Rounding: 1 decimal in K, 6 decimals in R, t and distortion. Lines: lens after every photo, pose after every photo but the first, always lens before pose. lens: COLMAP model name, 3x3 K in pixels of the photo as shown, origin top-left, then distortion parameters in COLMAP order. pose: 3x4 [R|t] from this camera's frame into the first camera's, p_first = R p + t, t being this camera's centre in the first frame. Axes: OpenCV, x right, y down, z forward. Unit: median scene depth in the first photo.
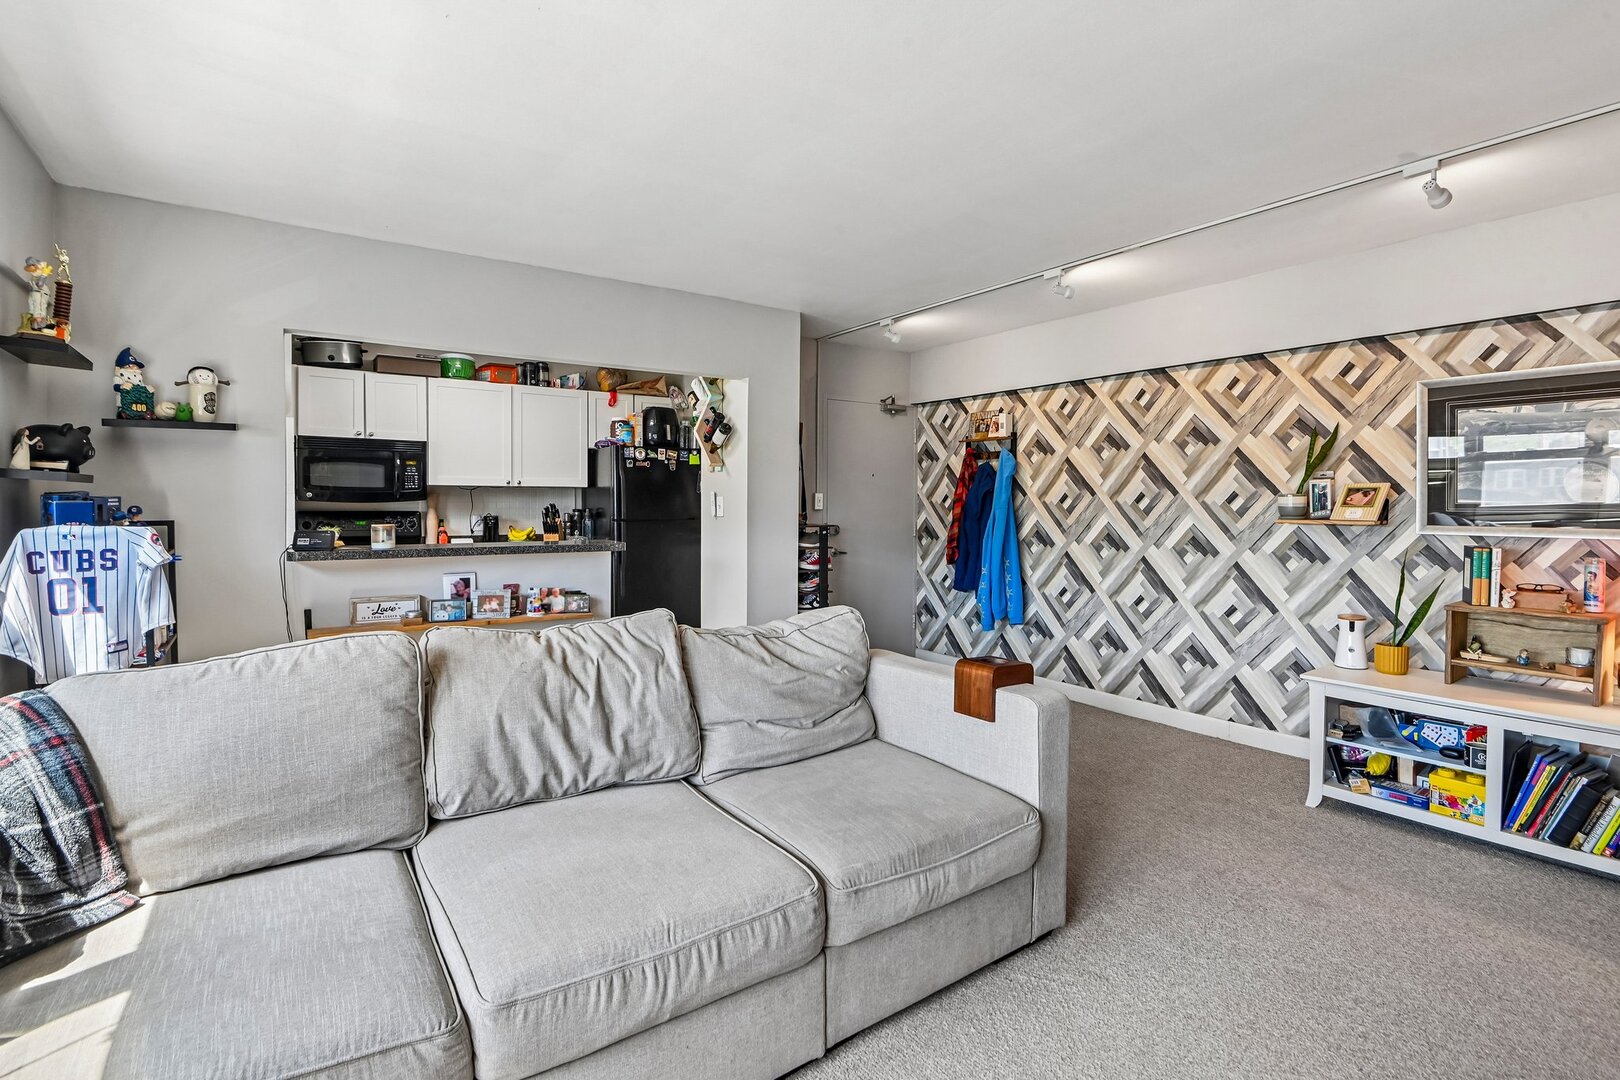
lens RADIAL K [[745.0, 0, 815.1], [0, 745.0, 521.8], [0, 0, 1]] dist [-0.016717, -0.001314]
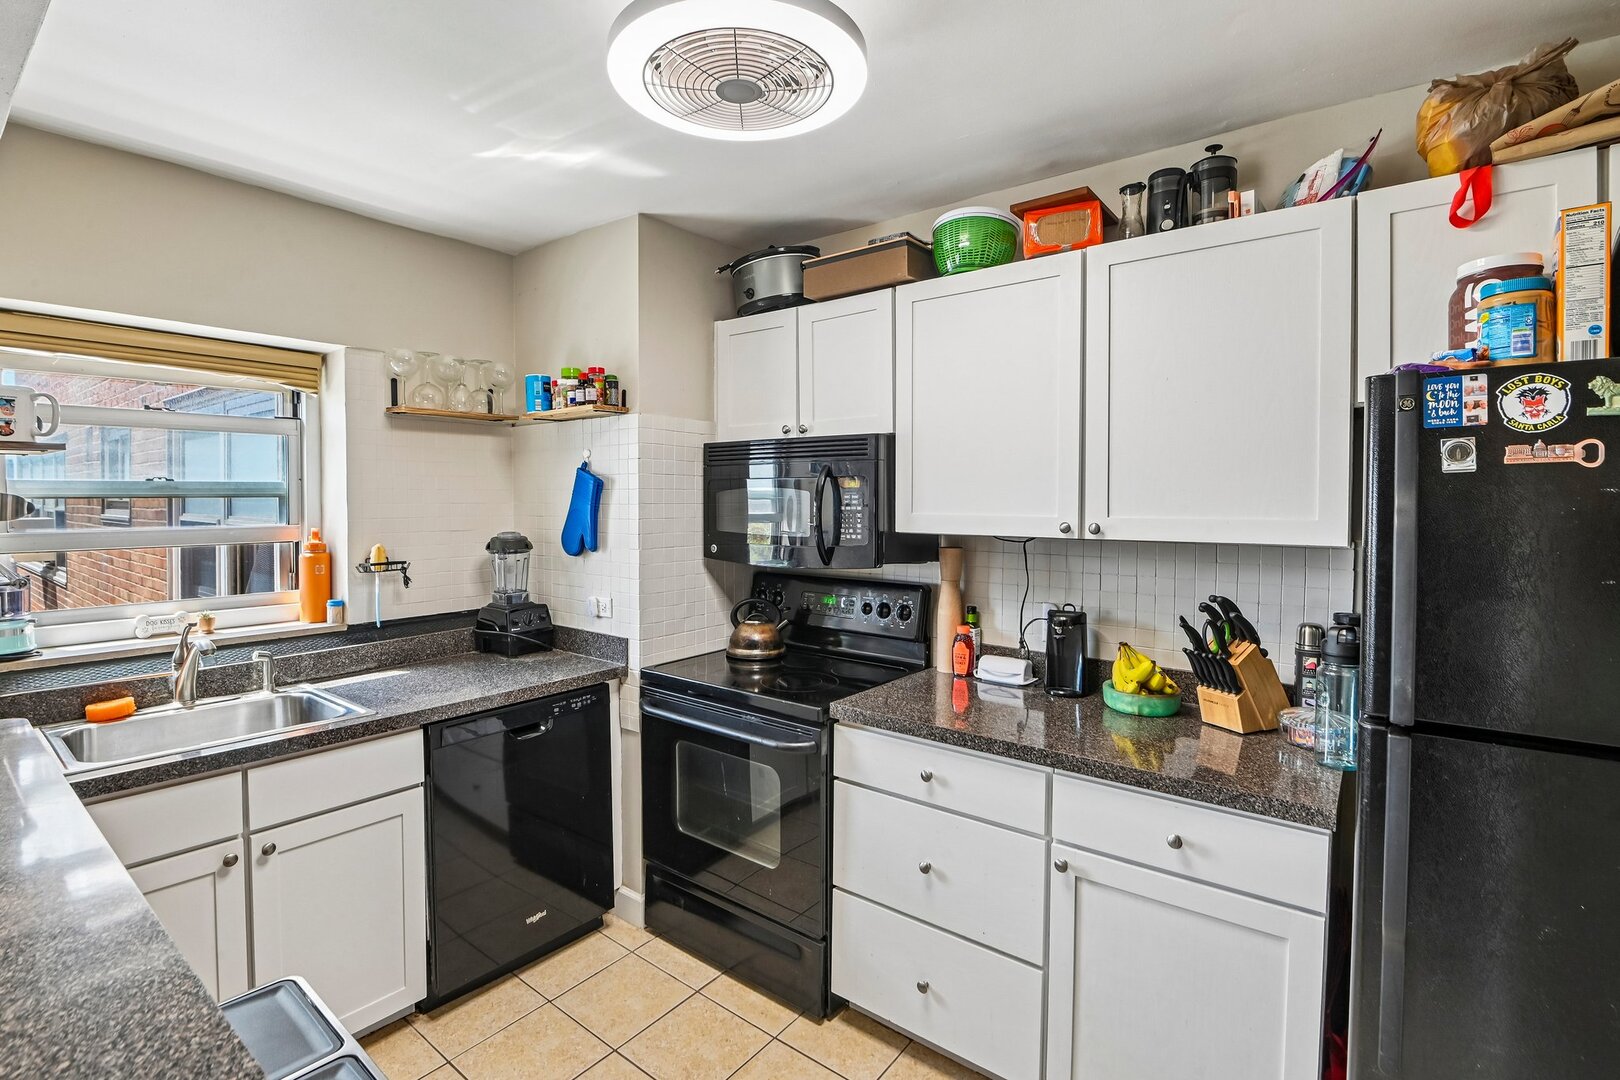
lens RADIAL K [[745.0, 0, 802.0], [0, 745.0, 510.4], [0, 0, 1]] dist [-0.016717, -0.001314]
pose [[0.270320, 0.014980, -0.962654, -0.103800], [-0.028475, 0.999566, 0.007558, -0.059703], [0.962349, 0.025368, 0.270629, 0.771874]]
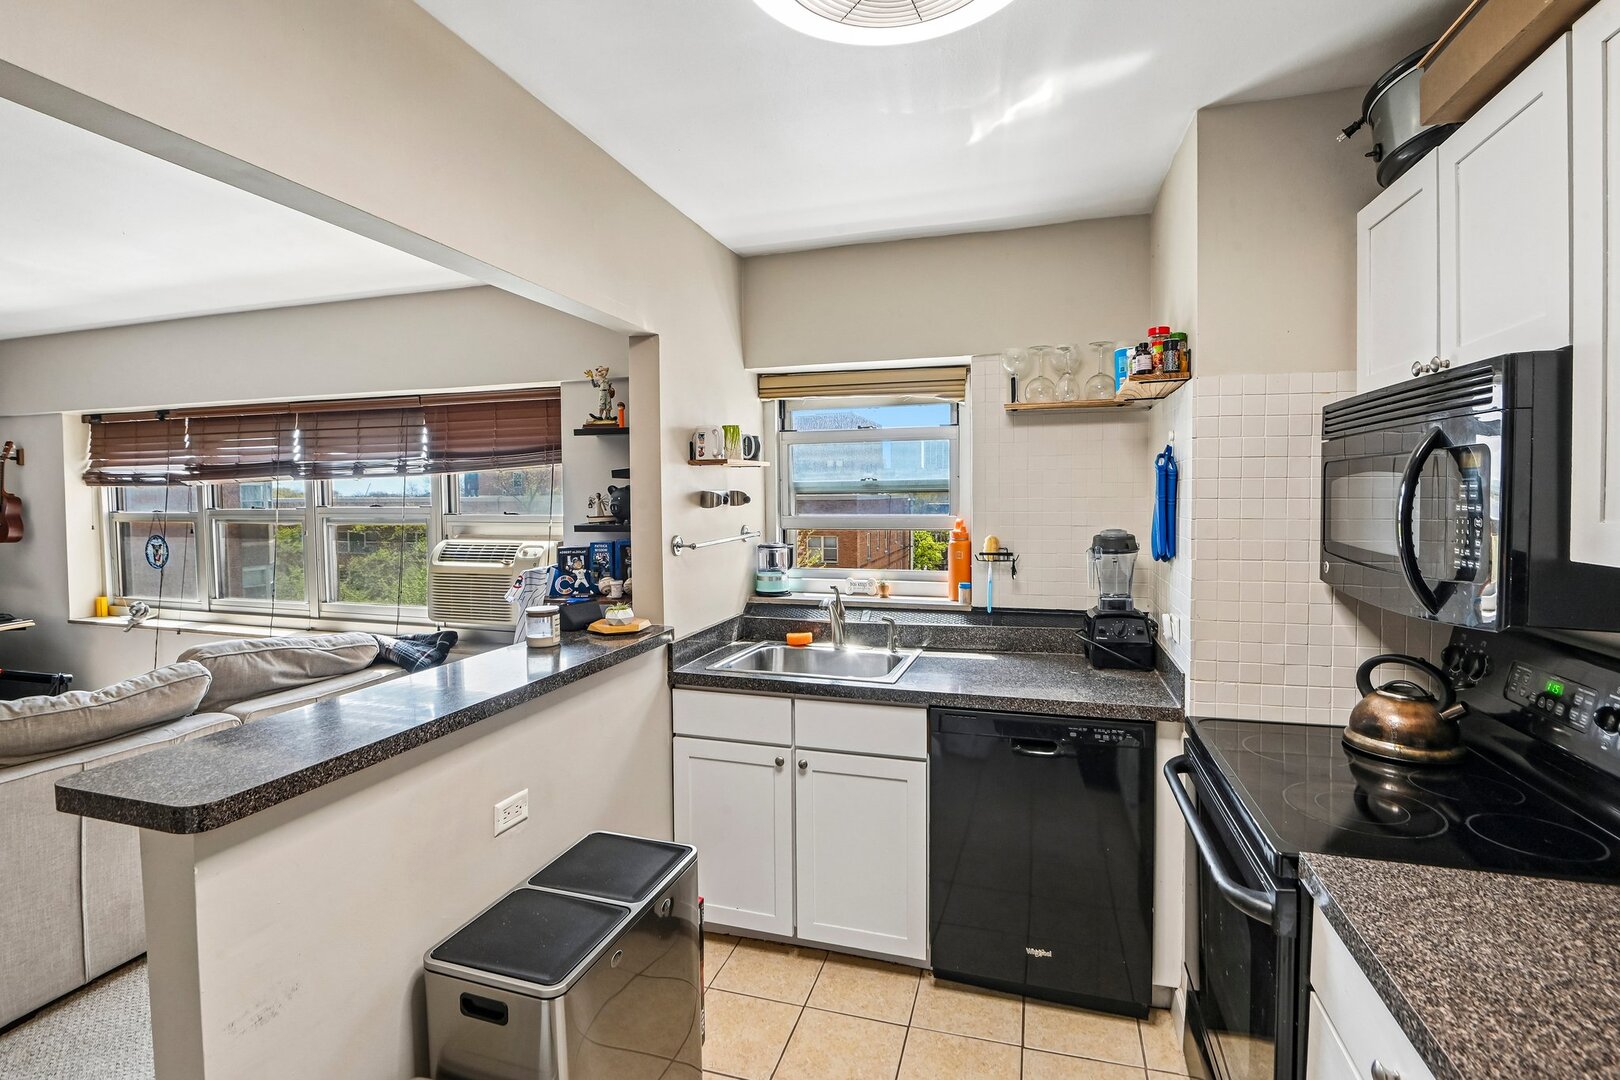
lens RADIAL K [[745.0, 0, 798.5], [0, 745.0, 510.2], [0, 0, 1]] dist [-0.016717, -0.001314]
pose [[-0.800401, 0.017989, -0.599196, -0.219234], [-0.011643, 0.998895, 0.045541, -0.065479], [0.599352, 0.043428, -0.799306, 0.962711]]
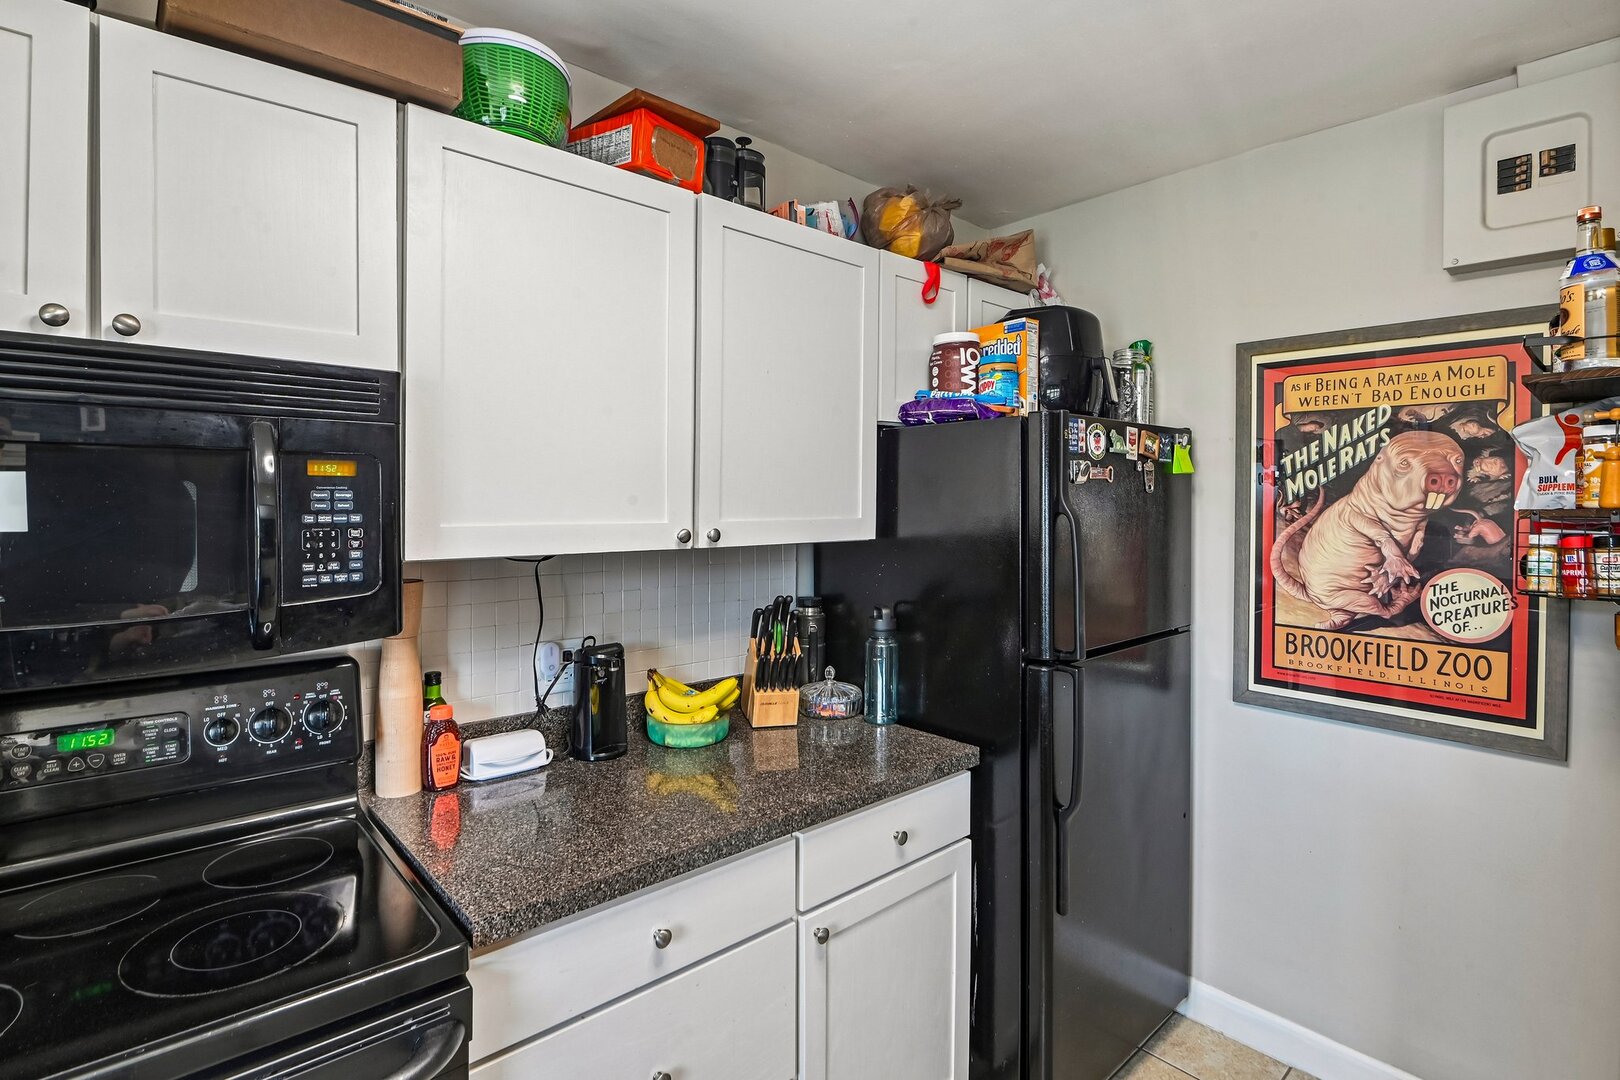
lens RADIAL K [[780.2, 0, 802.5], [0, 780.2, 507.2], [0, 0, 1]] dist [-0.019142, -0.000142]
pose [[0.994677, 0.003149, 0.102996, -0.393110], [-0.001539, 0.999875, -0.015708, -0.058694], [-0.103033, 0.015465, 0.994558, 0.693294]]
